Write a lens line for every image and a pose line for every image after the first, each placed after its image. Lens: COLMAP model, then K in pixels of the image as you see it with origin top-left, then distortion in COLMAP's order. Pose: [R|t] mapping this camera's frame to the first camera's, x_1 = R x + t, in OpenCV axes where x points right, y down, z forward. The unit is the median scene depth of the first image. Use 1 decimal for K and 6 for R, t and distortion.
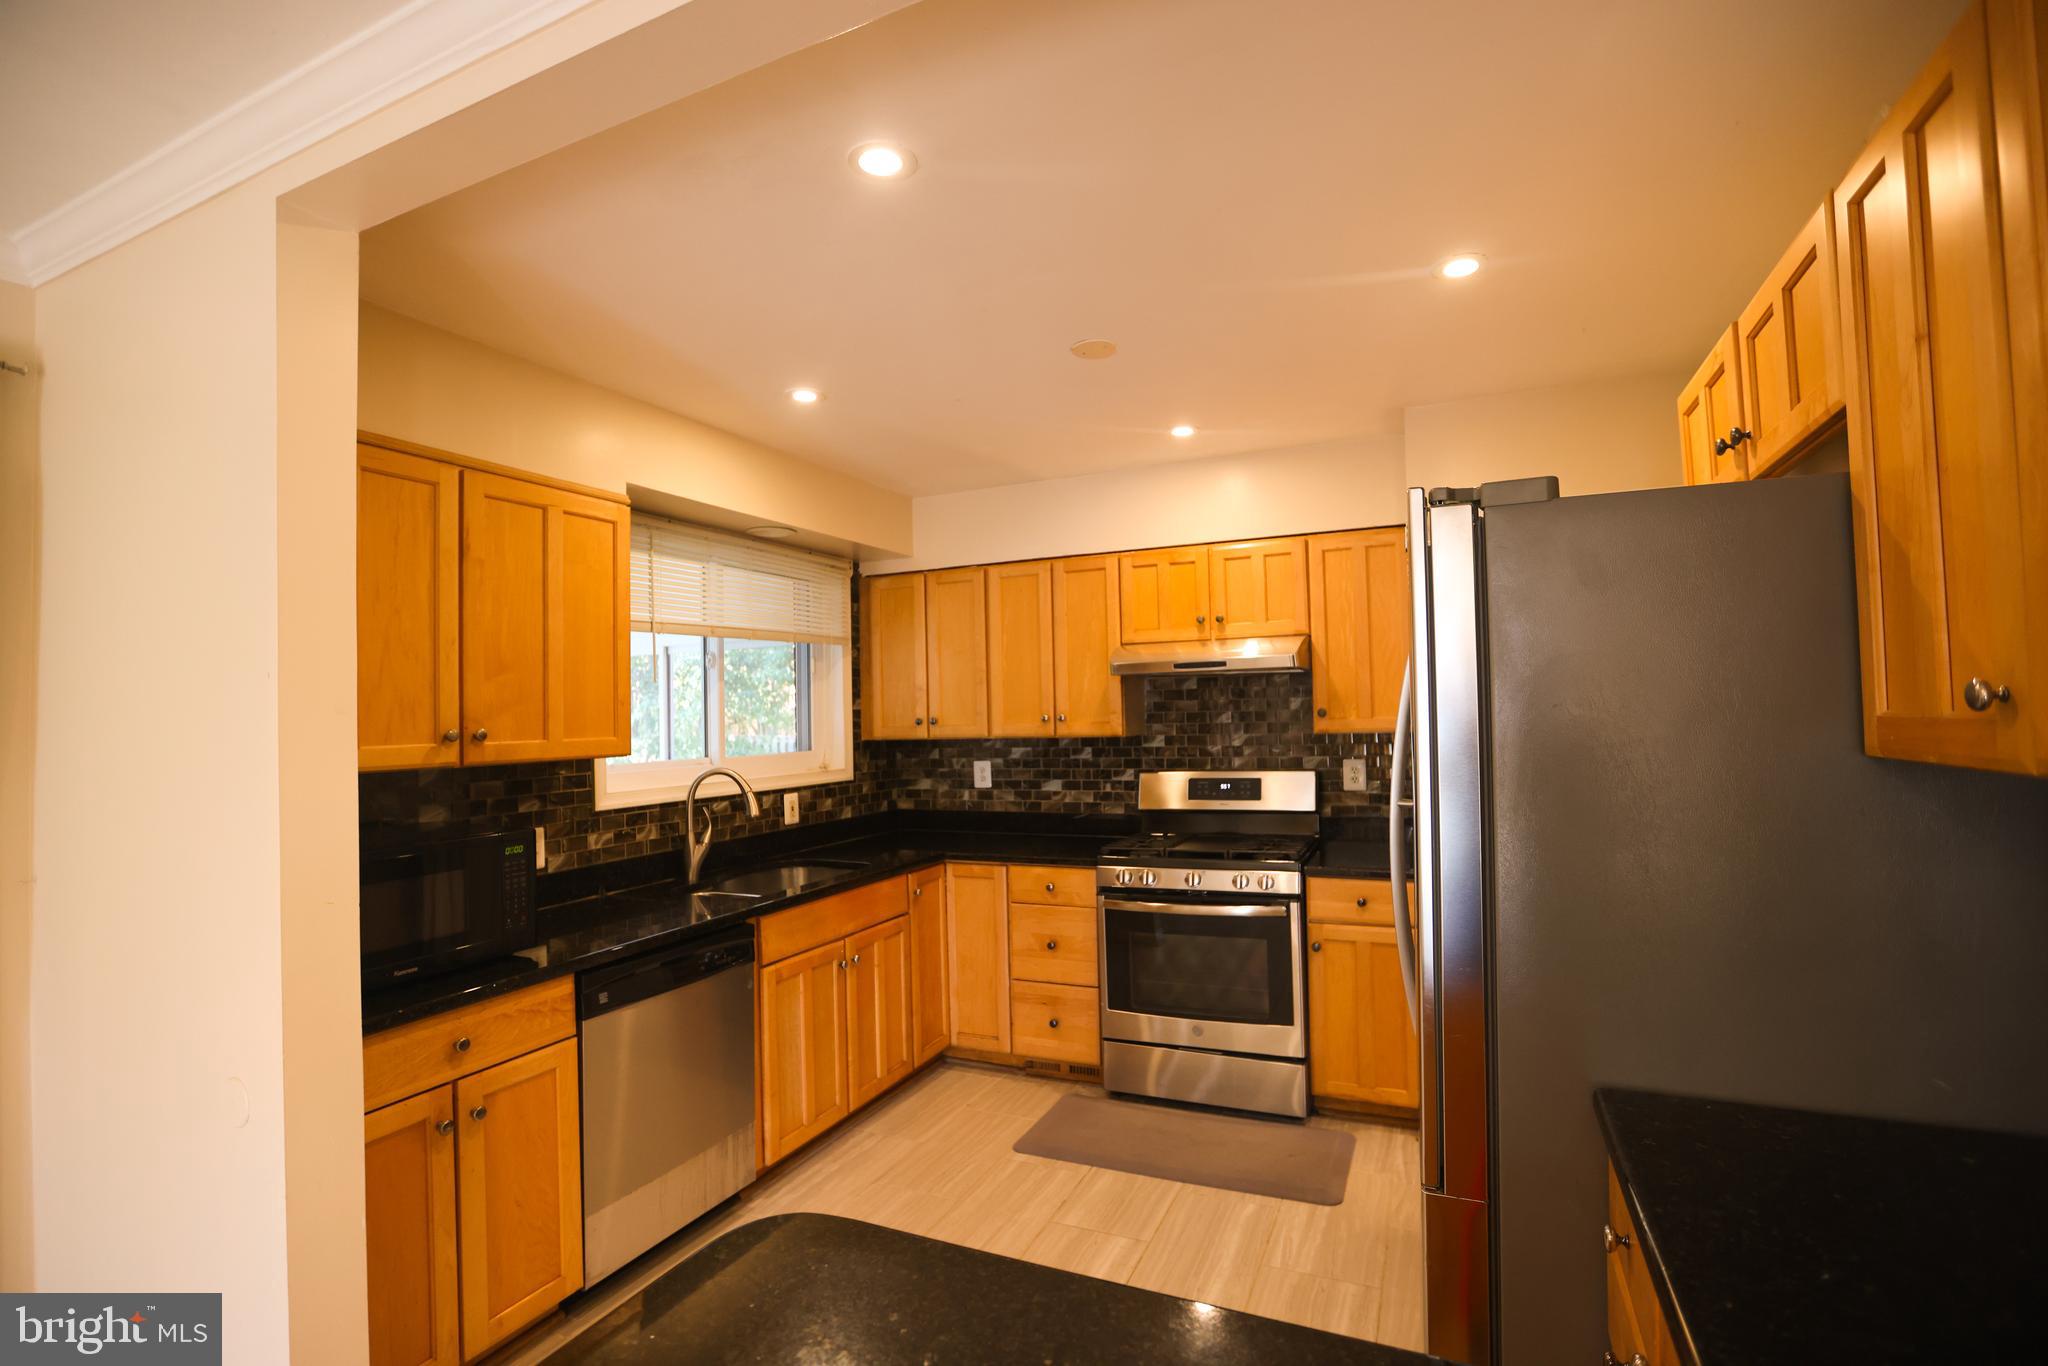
lens RADIAL K [[939.6, 0, 1039.3], [0, 939.6, 682.5], [0, 0, 1]] dist [-0.023340, 0.007067]
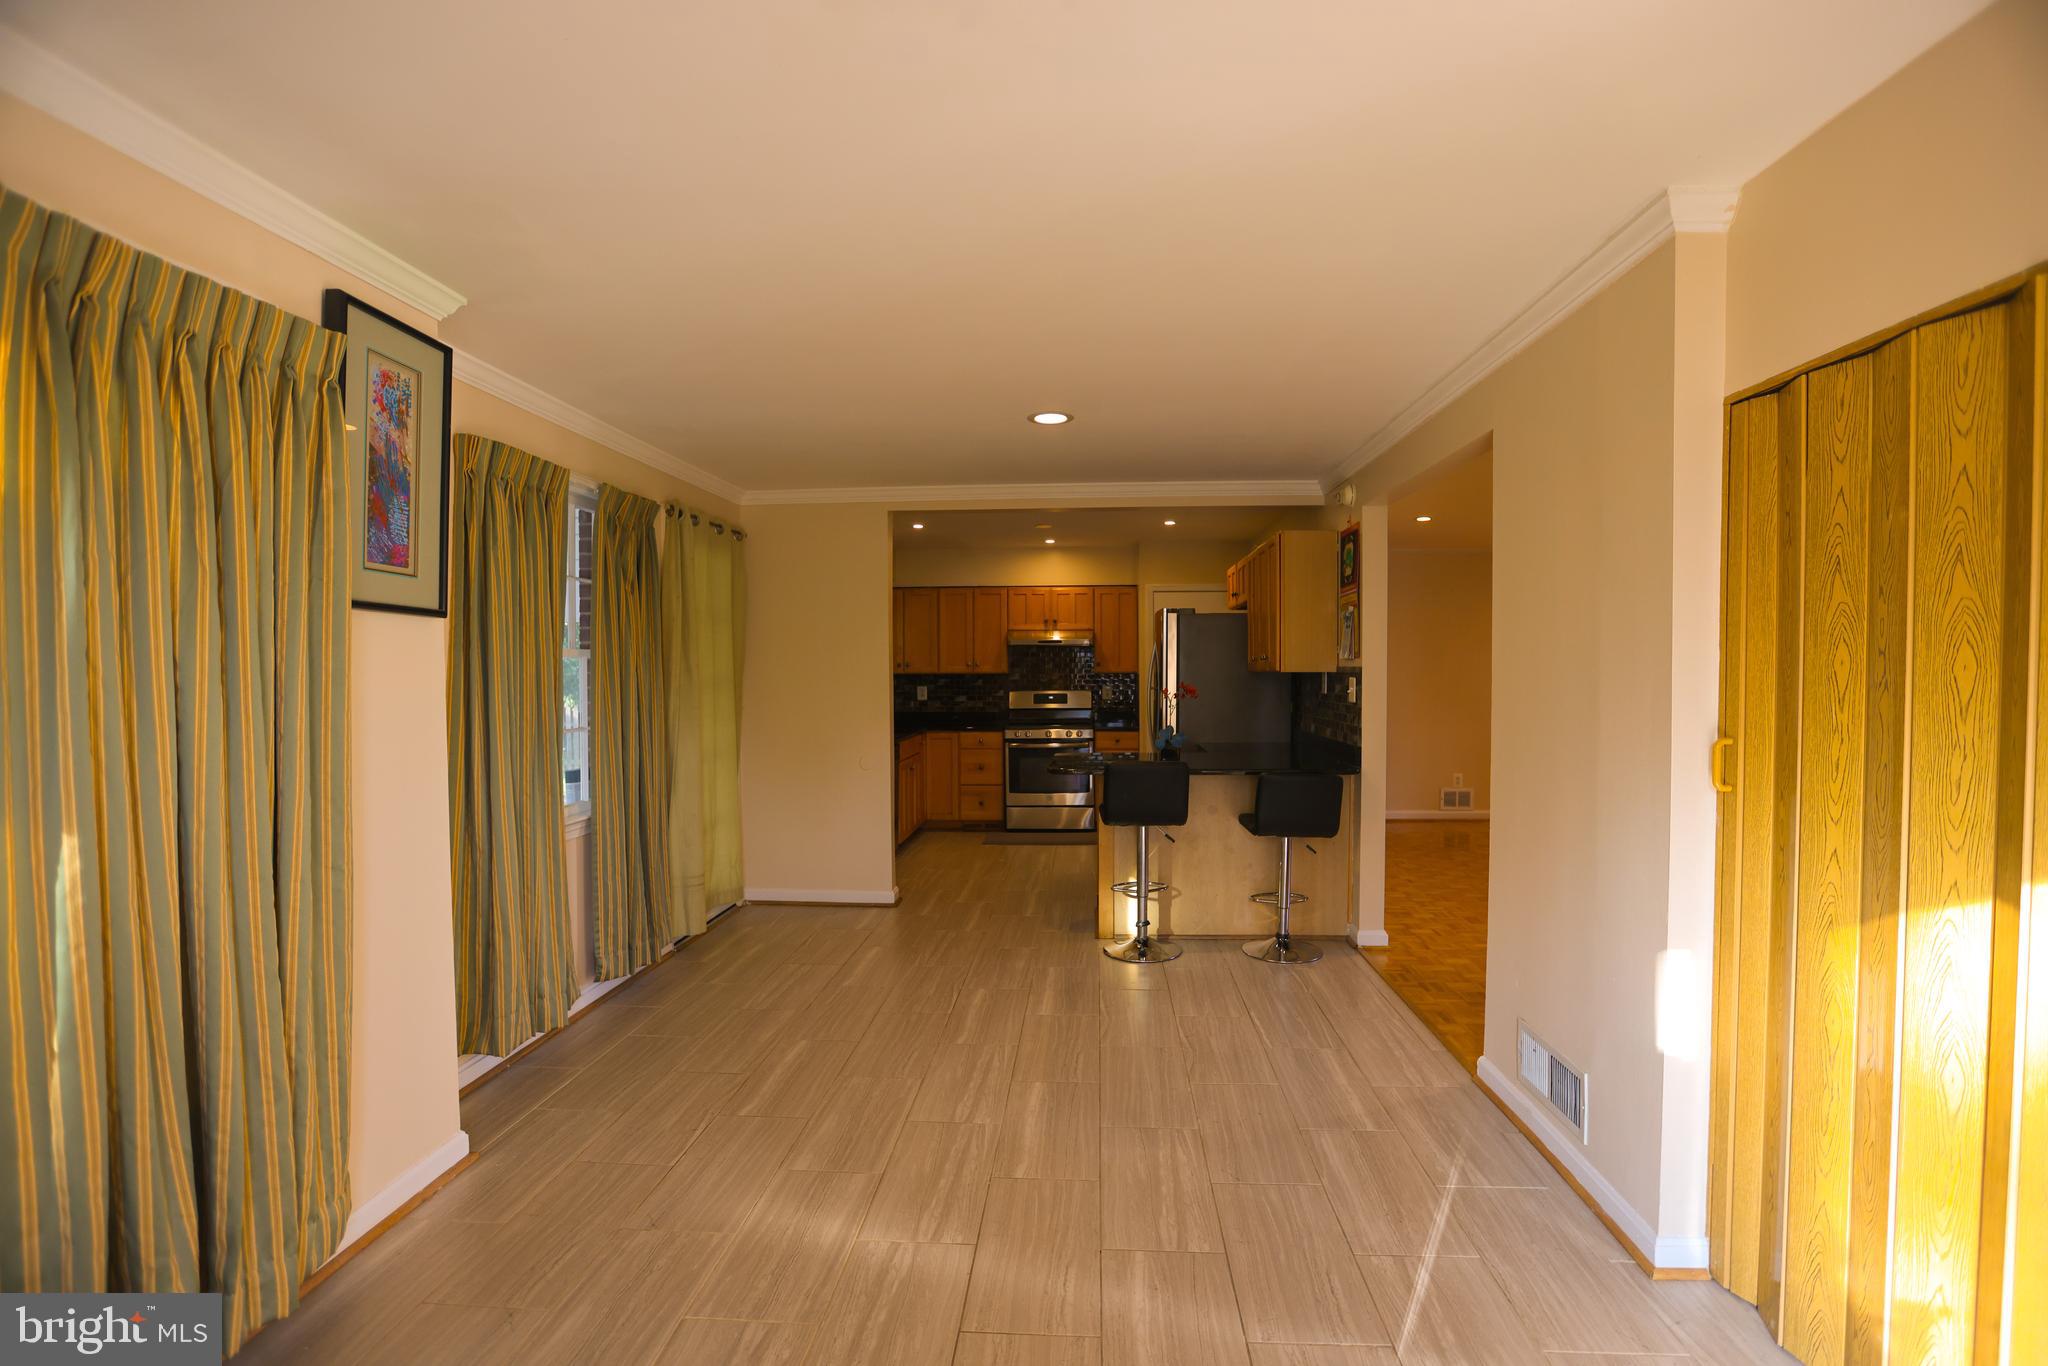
lens RADIAL K [[939.6, 0, 1016.7], [0, 939.6, 686.1], [0, 0, 1]] dist [-0.023340, 0.007067]
pose [[0.942644, 0.009035, 0.333678, -0.610184], [-0.027644, 0.998313, 0.051064, -0.024161], [-0.332653, -0.057360, 0.941303, -1.031278]]
